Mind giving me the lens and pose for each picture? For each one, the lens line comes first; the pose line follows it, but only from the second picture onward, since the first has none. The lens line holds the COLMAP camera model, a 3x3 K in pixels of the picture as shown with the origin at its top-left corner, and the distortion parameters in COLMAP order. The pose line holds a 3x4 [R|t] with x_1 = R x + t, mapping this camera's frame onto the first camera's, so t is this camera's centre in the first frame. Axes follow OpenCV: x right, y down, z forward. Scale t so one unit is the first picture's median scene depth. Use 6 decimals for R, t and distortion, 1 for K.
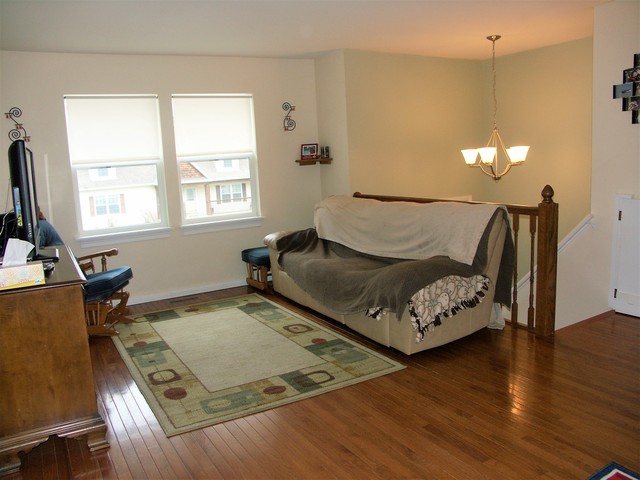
lens RADIAL K [[530.0, 0, 320.0], [0, 530.0, 240.0], [0, 0, 1]] dist [-0.189712, 0.168532]
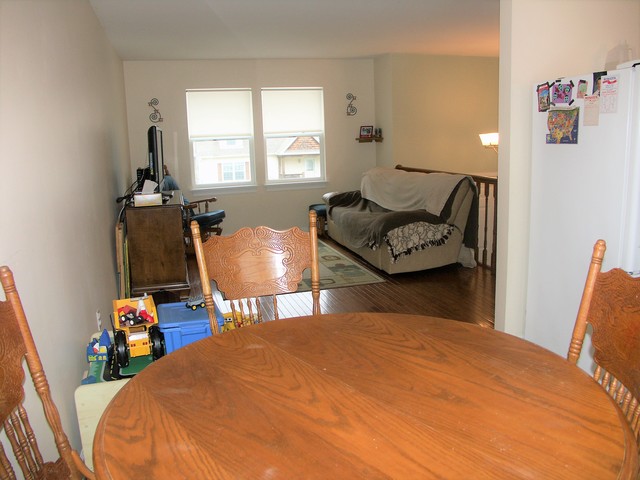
lens RADIAL K [[530.0, 0, 320.0], [0, 530.0, 240.0], [0, 0, 1]] dist [-0.189712, 0.168532]
pose [[0.971125, 0.065926, -0.229282, 0.234115], [-0.054653, 0.996980, 0.055180, 0.039194], [0.232227, -0.041056, 0.971795, -0.364292]]
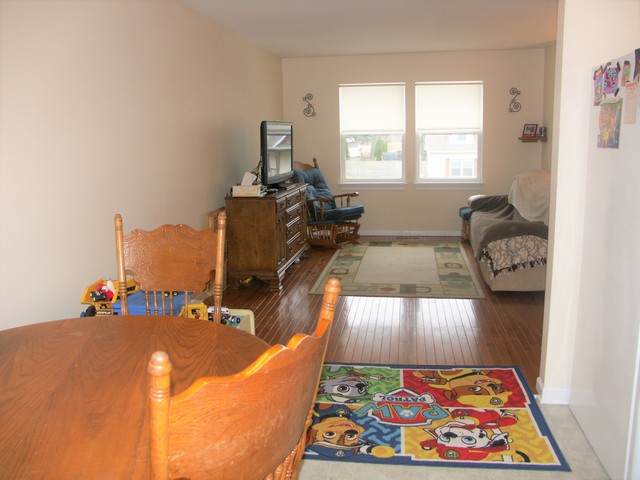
lens RADIAL K [[530.0, 0, 320.0], [0, 530.0, 240.0], [0, 0, 1]] dist [-0.189712, 0.168532]
pose [[0.766557, 0.156072, -0.622921, 0.470747], [-0.115721, 0.987709, 0.105065, 0.005352], [0.631663, -0.008454, 0.775197, -0.212343]]
